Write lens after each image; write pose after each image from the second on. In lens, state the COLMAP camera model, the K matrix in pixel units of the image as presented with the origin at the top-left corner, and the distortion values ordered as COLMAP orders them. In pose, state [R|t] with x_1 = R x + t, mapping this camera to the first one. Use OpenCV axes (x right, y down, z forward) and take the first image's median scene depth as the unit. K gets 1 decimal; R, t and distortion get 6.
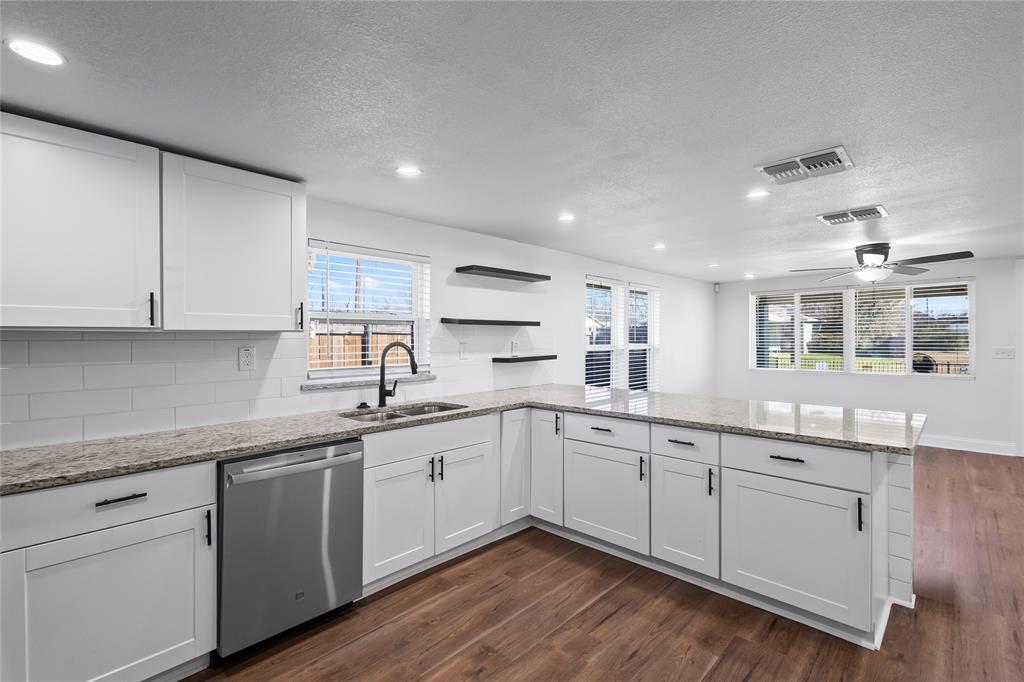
lens RADIAL K [[471.6, 0, 516.7], [0, 471.6, 338.7], [0, 0, 1]] dist [0.009132, -0.002607]
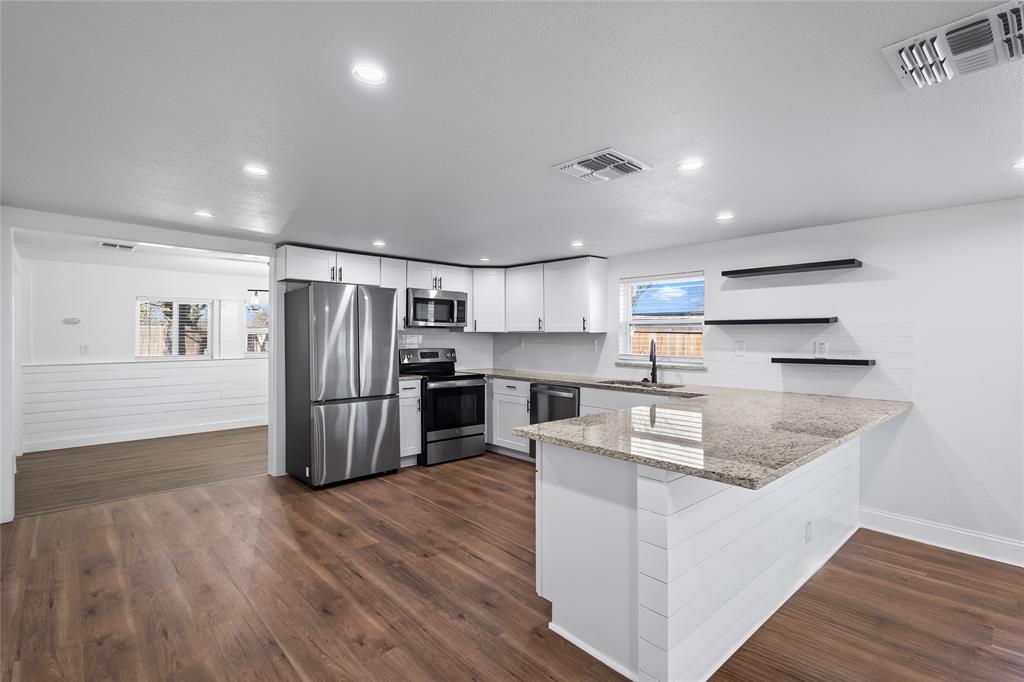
lens RADIAL K [[471.6, 0, 507.7], [0, 471.6, 338.1], [0, 0, 1]] dist [0.009132, -0.002607]
pose [[-0.082465, 0.004994, -0.996581, 1.263502], [-0.011180, 0.999920, 0.005936, 0.001304], [0.996531, 0.011631, -0.082403, 0.690106]]
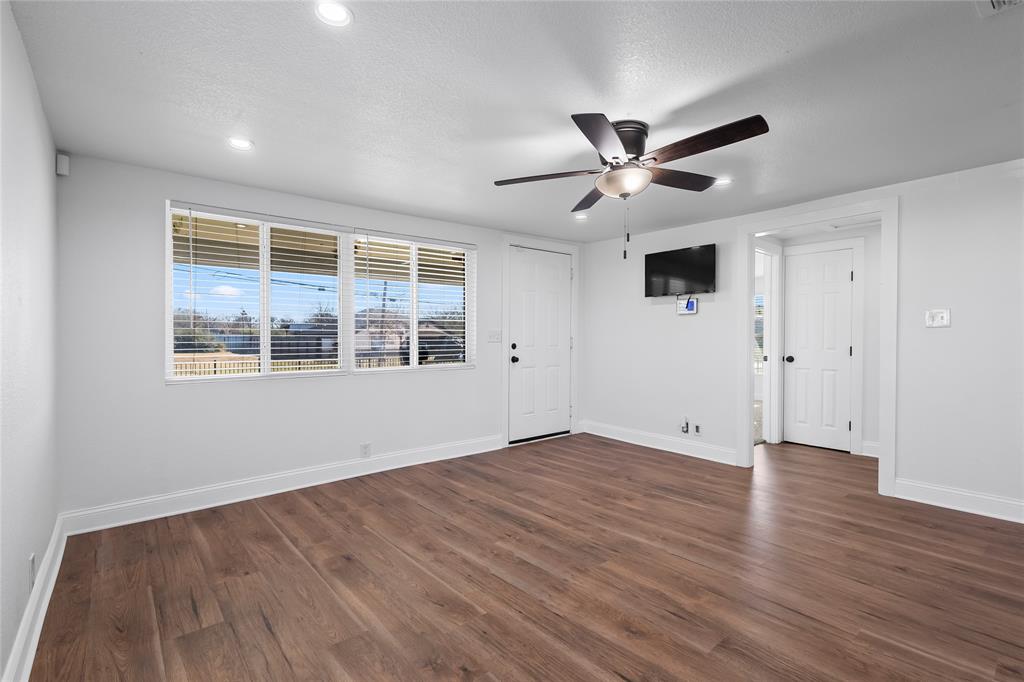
lens RADIAL K [[471.6, 0, 506.9], [0, 471.6, 339.5], [0, 0, 1]] dist [0.009132, -0.002607]
pose [[0.129550, 0.003977, 0.991565, 0.272412], [0.003912, 0.999982, -0.004521, 0.072201], [-0.991565, 0.004465, 0.129532, 1.554203]]
